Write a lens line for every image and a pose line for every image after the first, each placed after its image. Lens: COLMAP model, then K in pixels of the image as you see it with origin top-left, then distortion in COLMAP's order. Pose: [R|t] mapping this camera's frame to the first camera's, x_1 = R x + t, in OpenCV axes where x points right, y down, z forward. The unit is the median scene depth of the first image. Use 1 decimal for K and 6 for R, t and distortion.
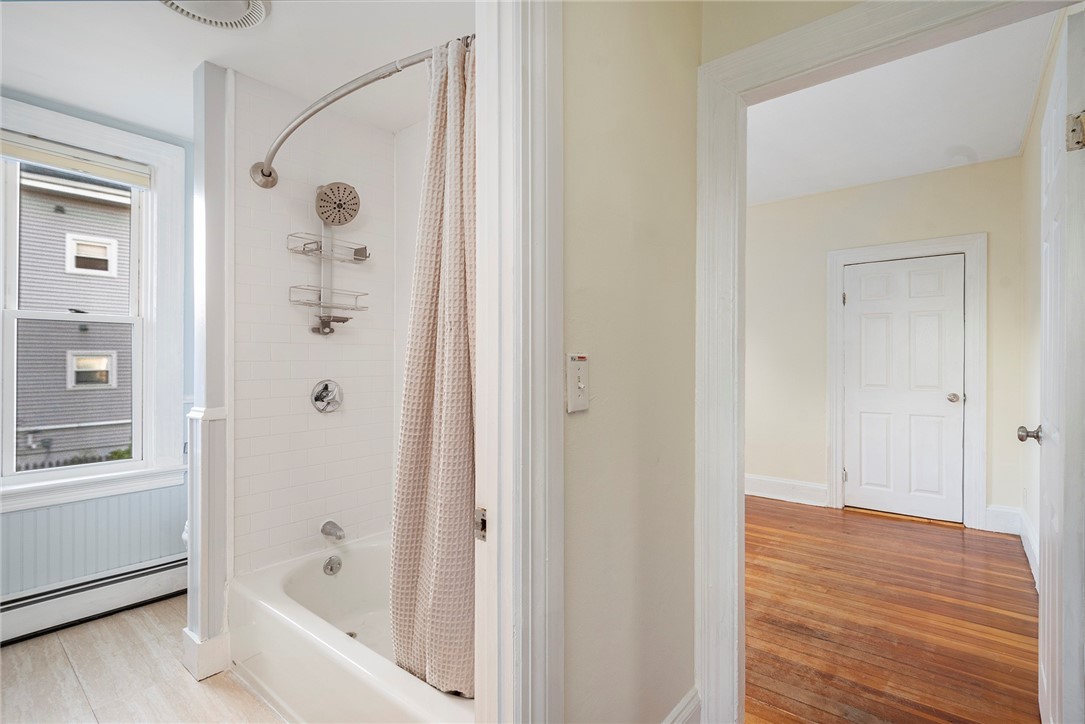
lens RADIAL K [[521.5, 0, 545.2], [0, 521.5, 363.6], [0, 0, 1]] dist [0.014162, -0.006284]
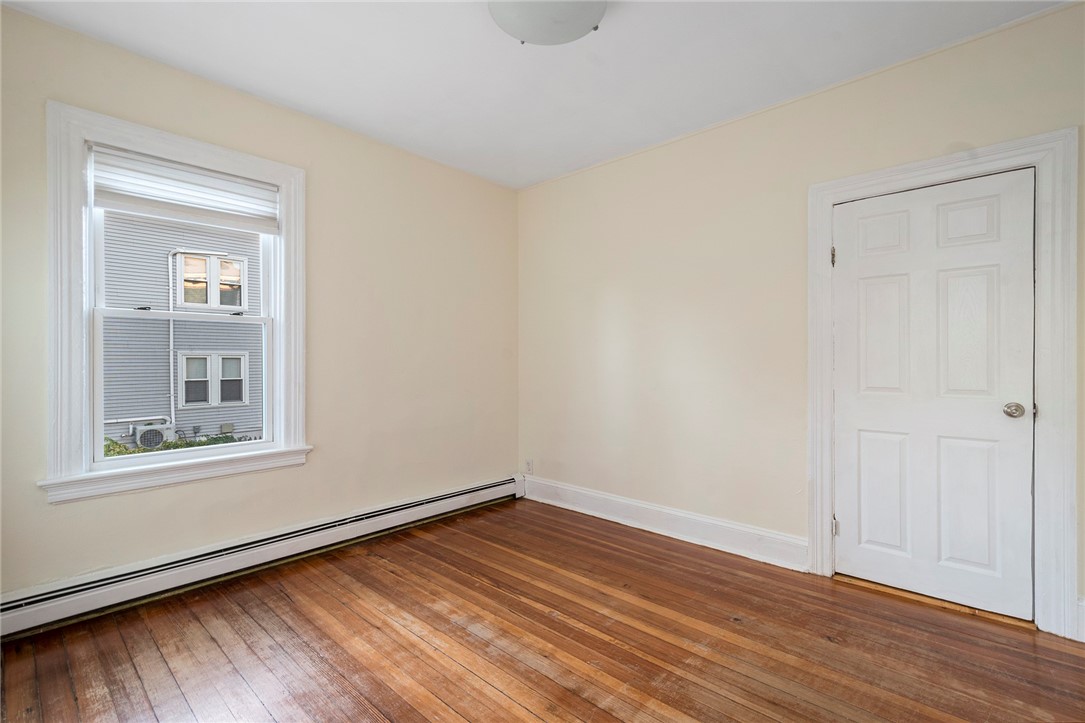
lens RADIAL K [[508.9, 0, 549.0], [0, 508.9, 363.0], [0, 0, 1]] dist [0.016088, 0.000977]
pose [[0.998686, -0.001668, -0.051216, 0.263872], [0.001708, 0.999998, 0.000752, 0.009660], [0.051214, -0.000838, 0.998687, 0.364889]]
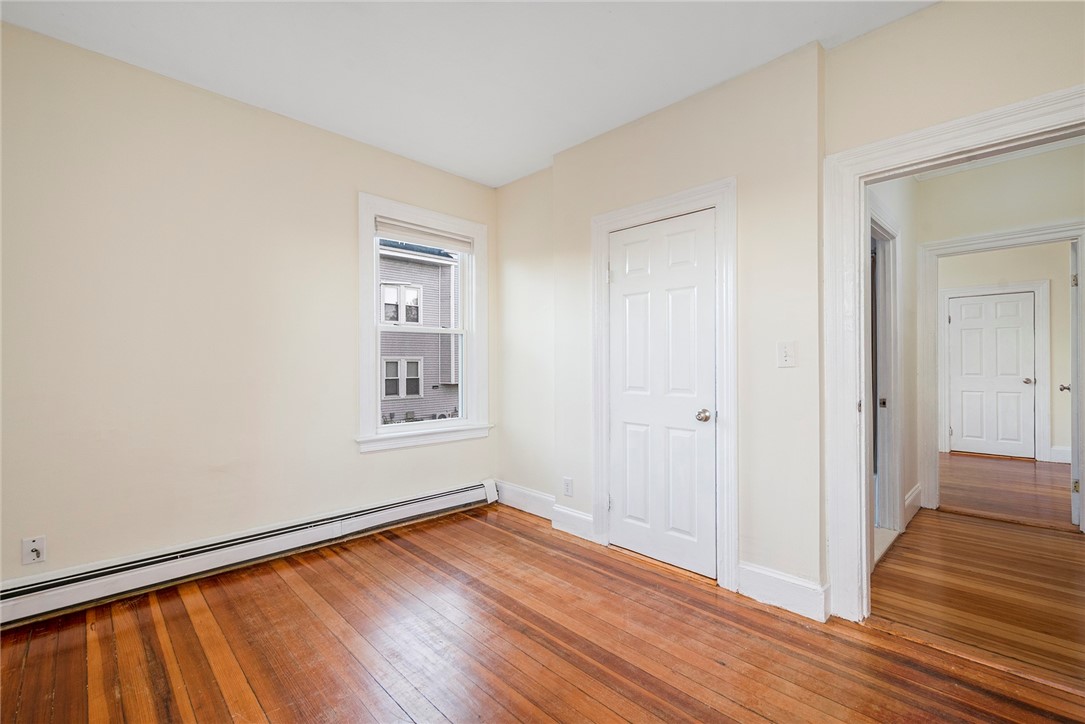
lens RADIAL K [[478.4, 0, 529.1], [0, 478.4, 361.0], [0, 0, 1]] dist [0.005373, -0.001806]
pose [[0.990606, -0.003815, -0.136692, -0.518220], [0.003304, 0.999987, -0.003968, 0.002894], [0.136705, 0.003479, 0.990606, -0.647459]]
